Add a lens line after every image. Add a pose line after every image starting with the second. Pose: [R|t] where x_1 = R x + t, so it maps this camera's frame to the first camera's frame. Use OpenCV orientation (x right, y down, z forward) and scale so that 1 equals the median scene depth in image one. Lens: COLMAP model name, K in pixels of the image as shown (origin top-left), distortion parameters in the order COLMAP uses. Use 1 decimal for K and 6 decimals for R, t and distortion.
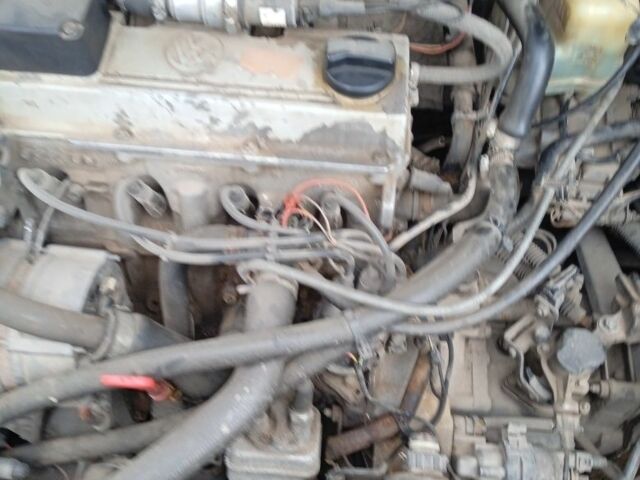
lens RADIAL K [[724.4, 0, 317.4], [0, 724.4, 239.7], [0, 0, 1]] dist [0.128581, -0.216162]
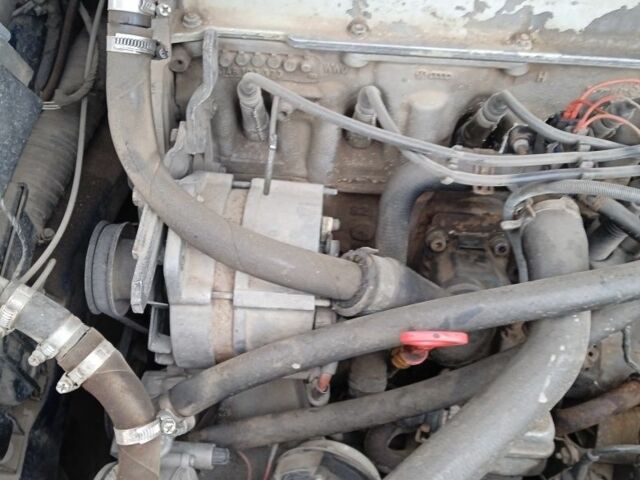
lens RADIAL K [[724.4, 0, 317.4], [0, 724.4, 239.7], [0, 0, 1]] dist [0.128581, -0.216162]
pose [[0.999396, -0.025143, 0.023988, -0.336668], [0.024354, 0.999171, 0.032610, 0.054351], [-0.024788, -0.032006, 0.999180, 0.216313]]
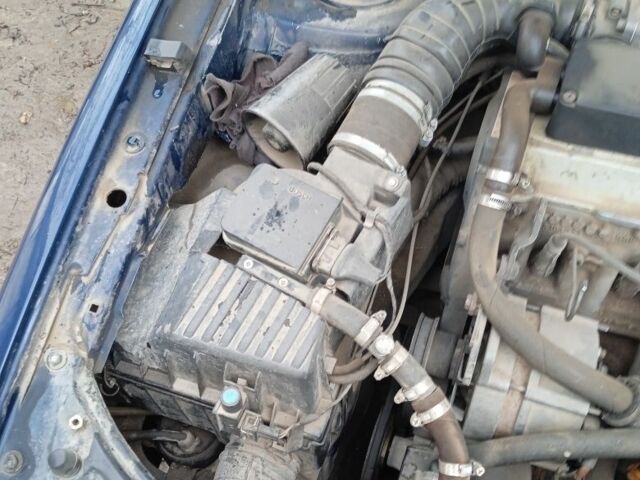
lens RADIAL K [[724.4, 0, 317.4], [0, 724.4, 239.7], [0, 0, 1]] dist [0.128581, -0.216162]
pose [[0.968780, 0.167775, -0.182530, -0.537796], [-0.187607, 0.977410, -0.097326, 0.084867], [0.162078, 0.128531, 0.978371, -0.108174]]
